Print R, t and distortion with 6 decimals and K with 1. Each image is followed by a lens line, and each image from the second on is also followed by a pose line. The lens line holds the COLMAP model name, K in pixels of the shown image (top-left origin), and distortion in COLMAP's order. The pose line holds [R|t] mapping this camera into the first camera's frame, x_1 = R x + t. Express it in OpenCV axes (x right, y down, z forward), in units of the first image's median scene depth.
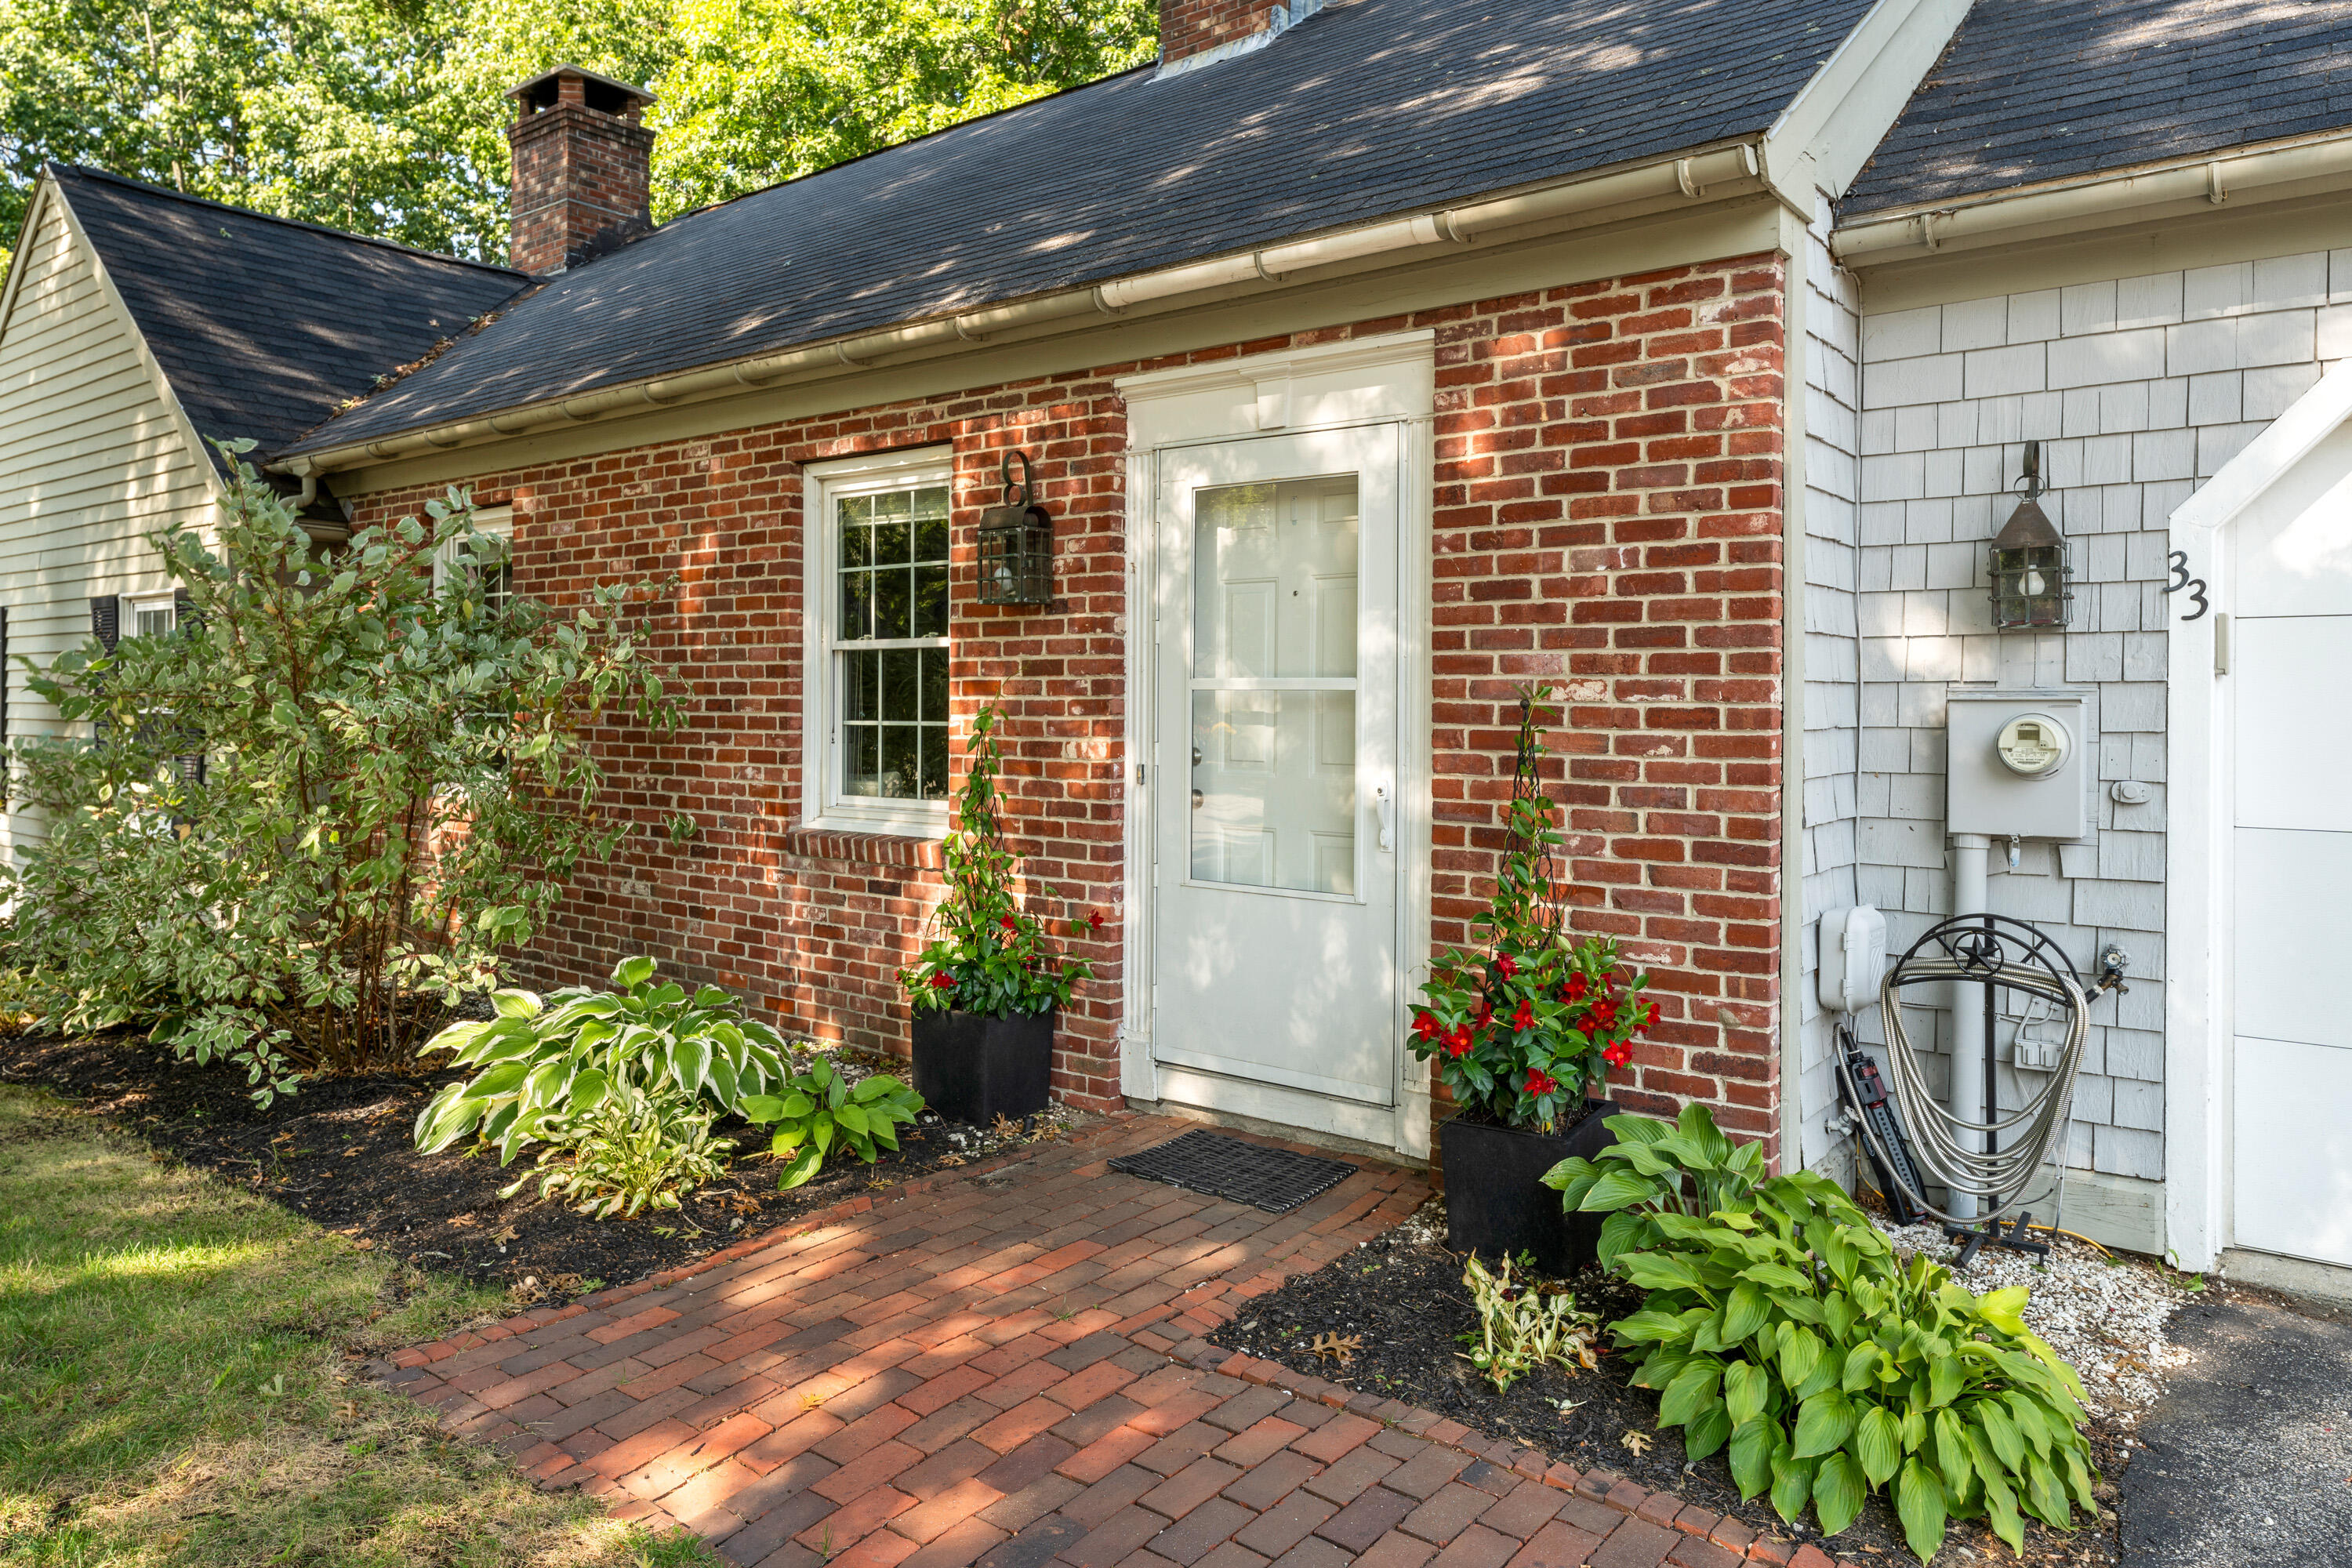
lens RADIAL K [[1505.7, 0, 1177.2], [0, 1505.7, 719.7], [0, 0, 1]] dist [-0.004570, -0.002595]
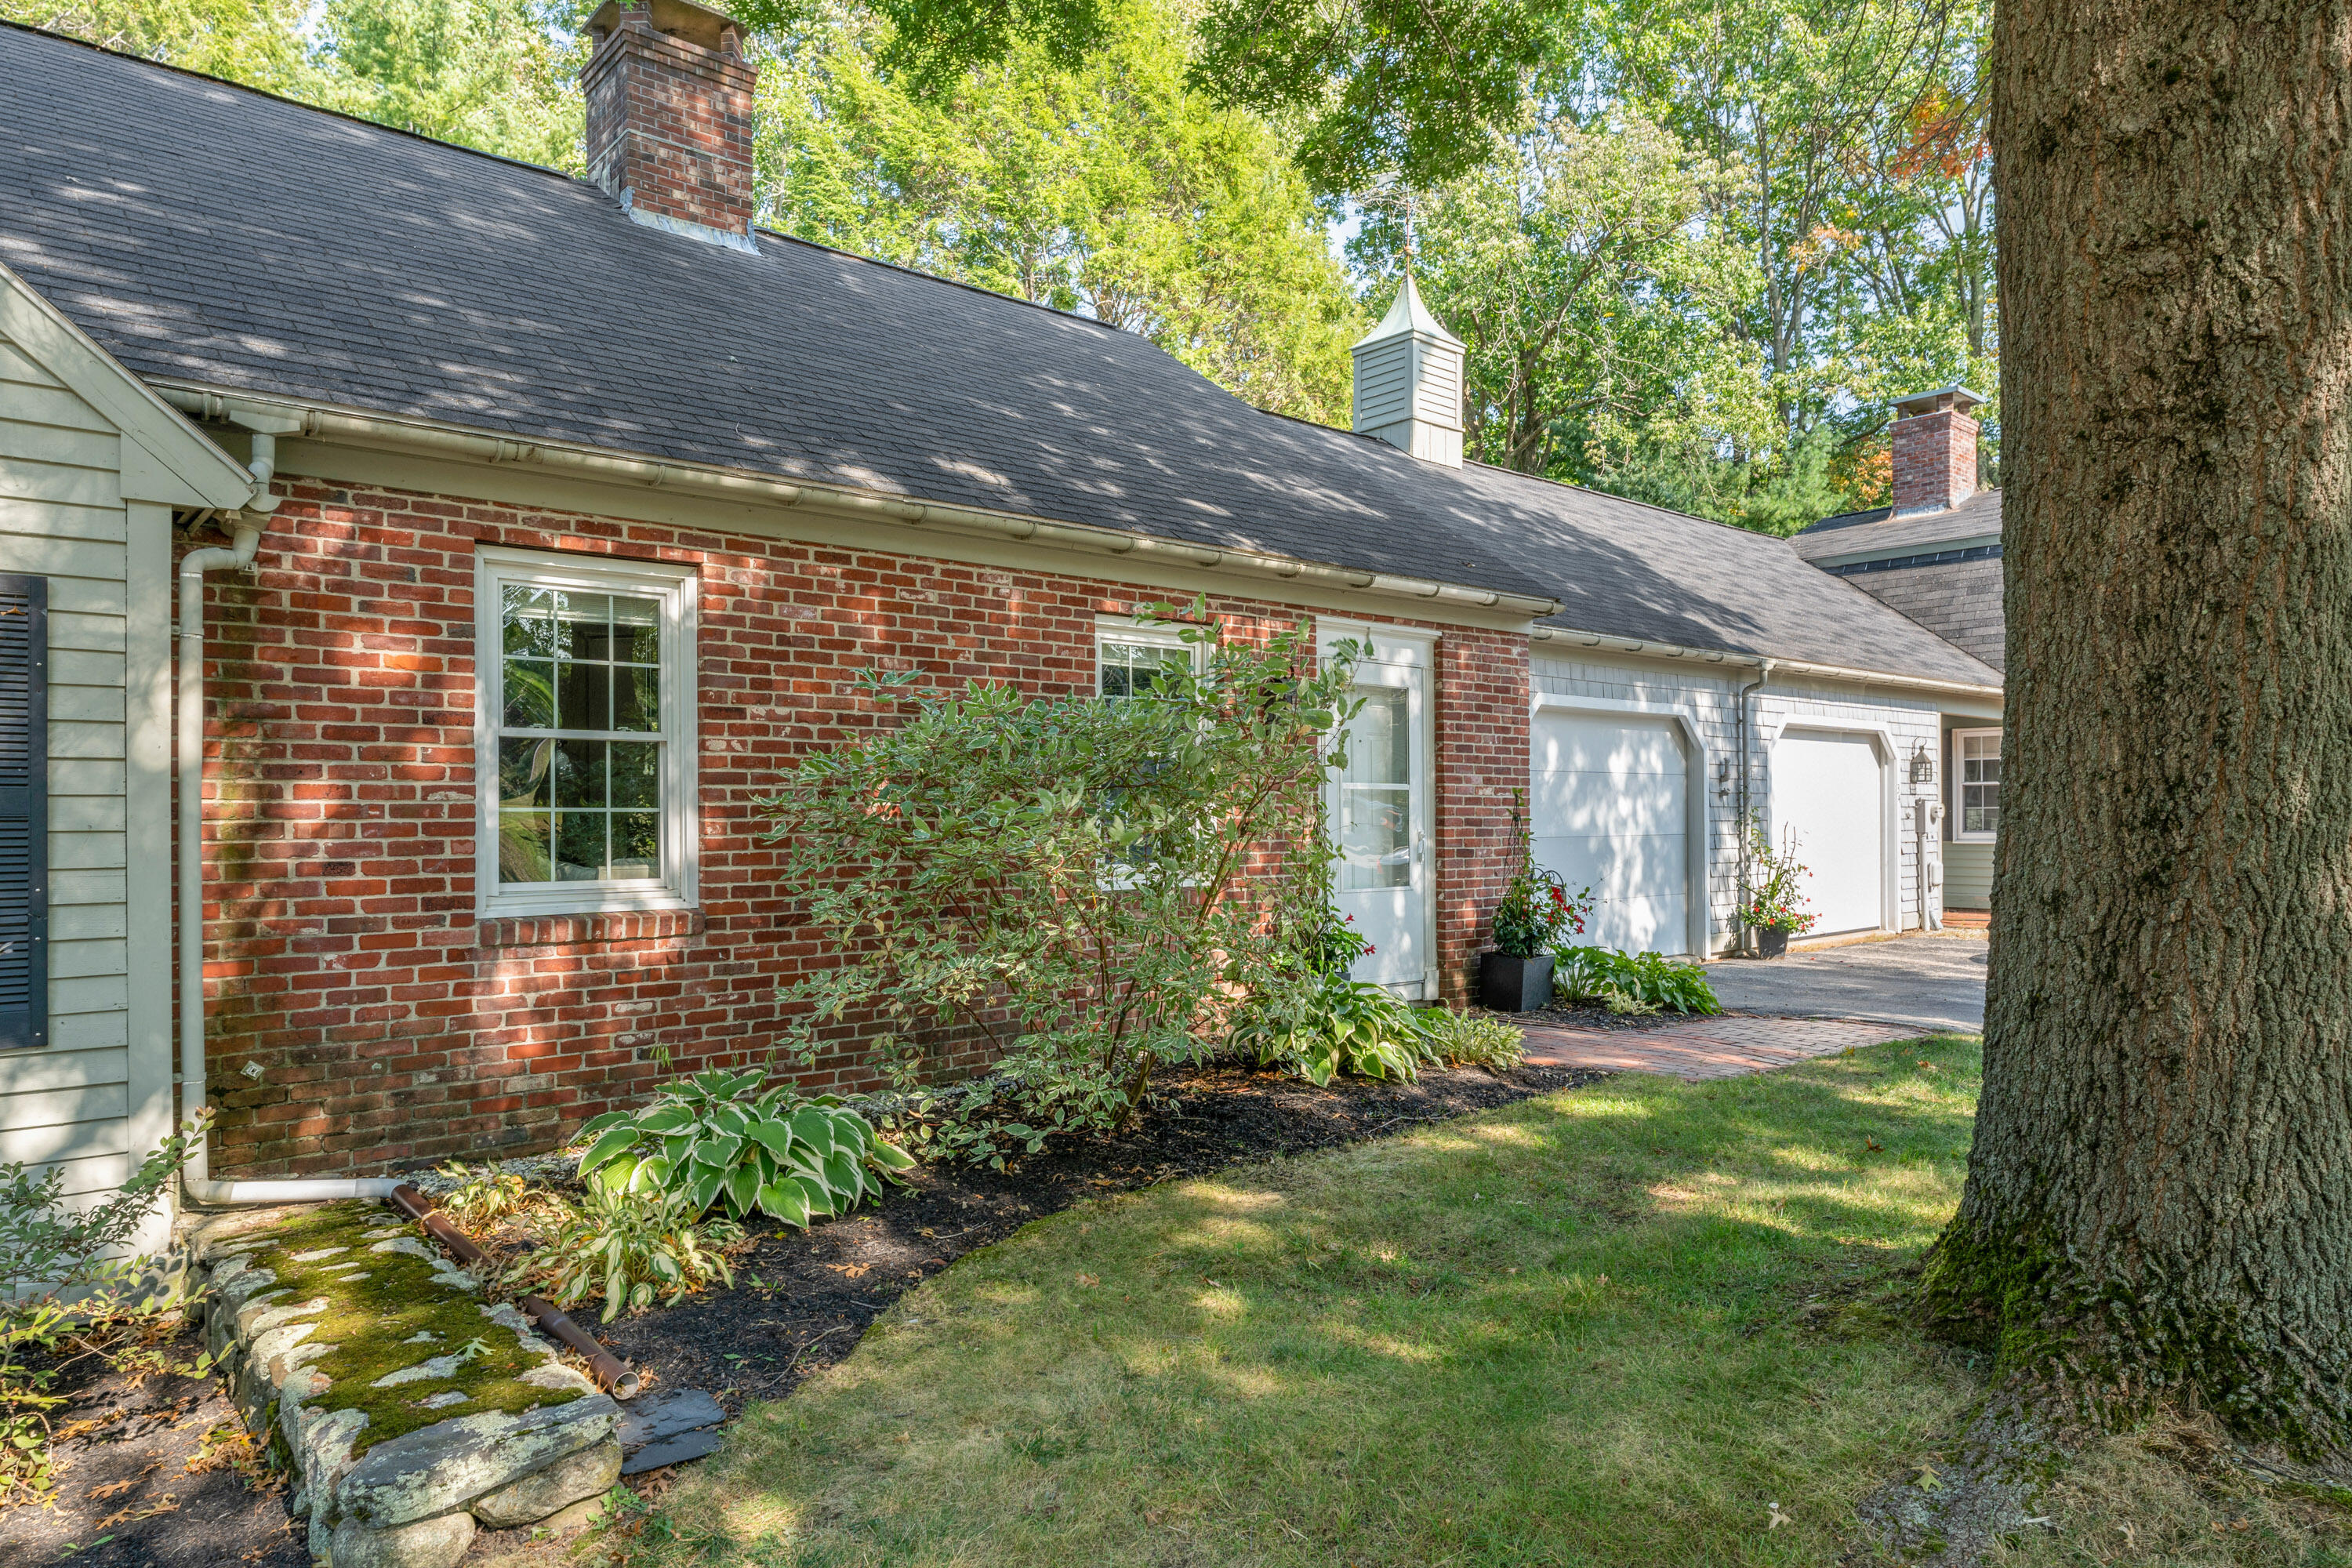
lens RADIAL K [[1425.7, 0, 1176.4], [0, 1425.7, 812.3], [0, 0, 1]] dist [-0.000095, 0.000099]
pose [[0.217751, -0.004621, 0.975994, -2.068445], [0.014826, 0.999889, 0.001427, 0.004694], [-0.975892, 0.014159, 0.217795, 0.945310]]
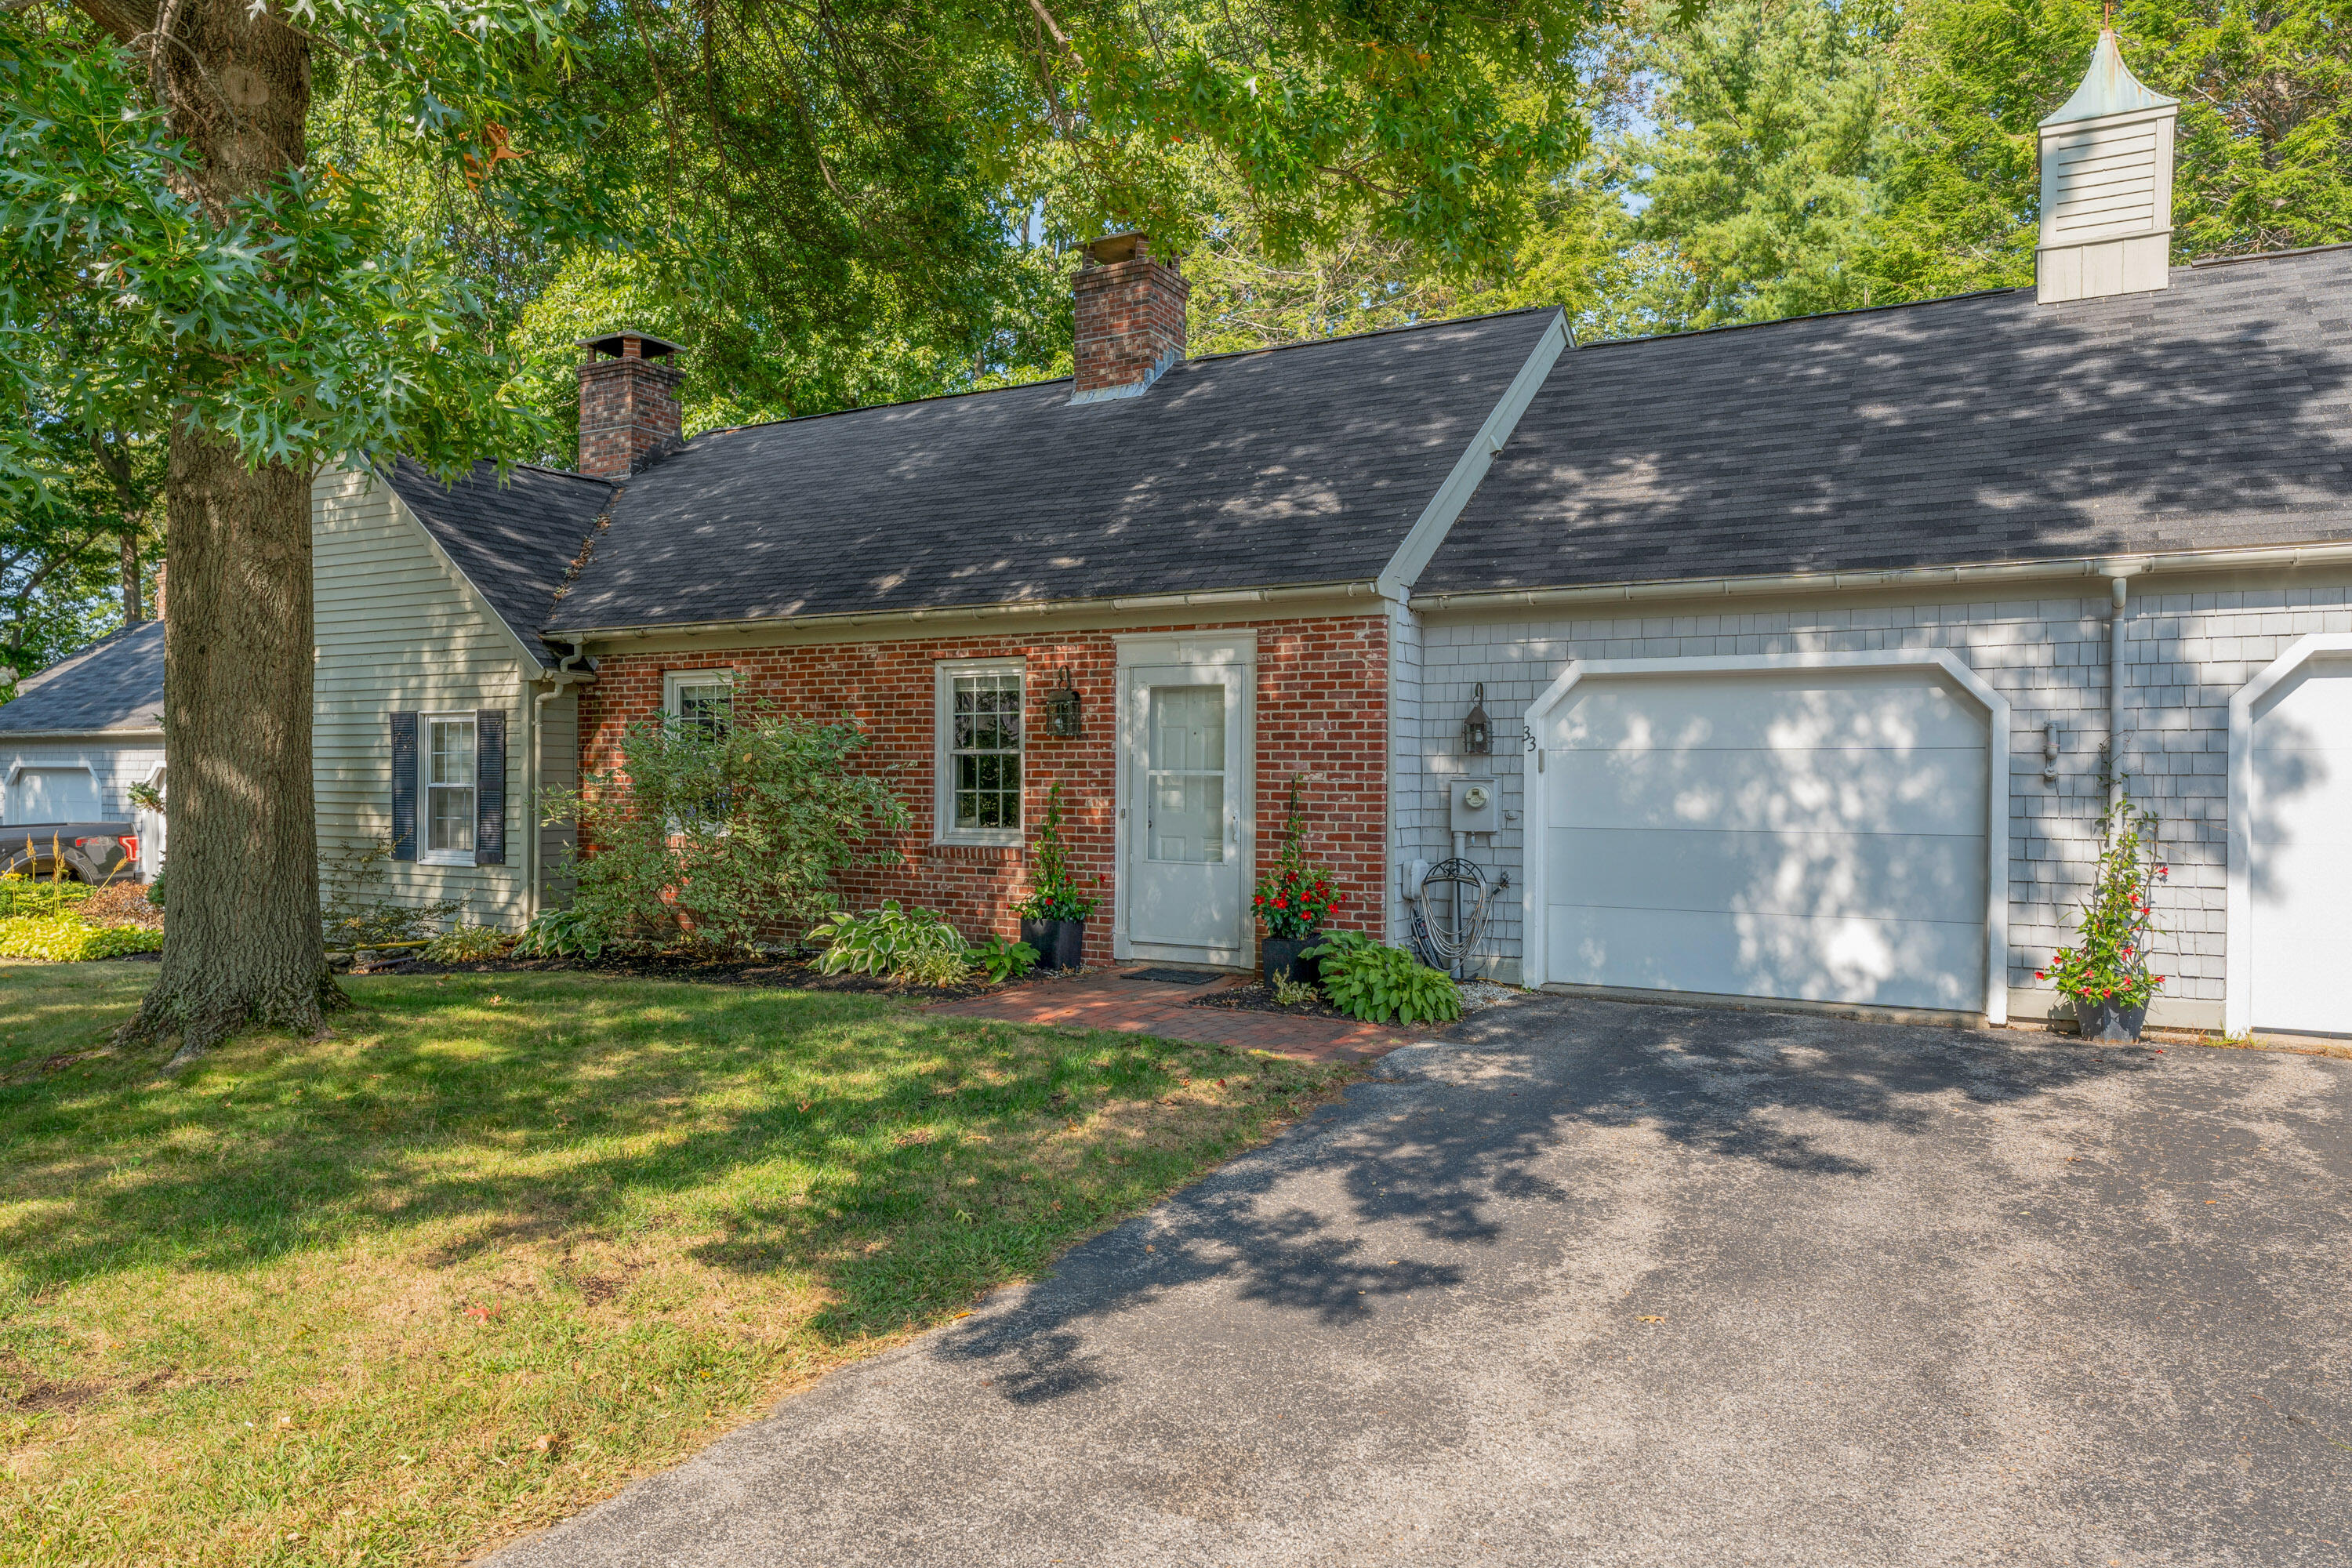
lens RADIAL K [[1540.1, 0, 1167.5], [0, 1540.1, 828.5], [0, 0, 1]] dist [-0.007124, -0.001175]
pose [[0.988748, -0.003209, 0.149556, -0.358198], [0.000382, 0.999821, 0.018927, 0.018929], [-0.149590, -0.018657, 0.988572, -1.500833]]
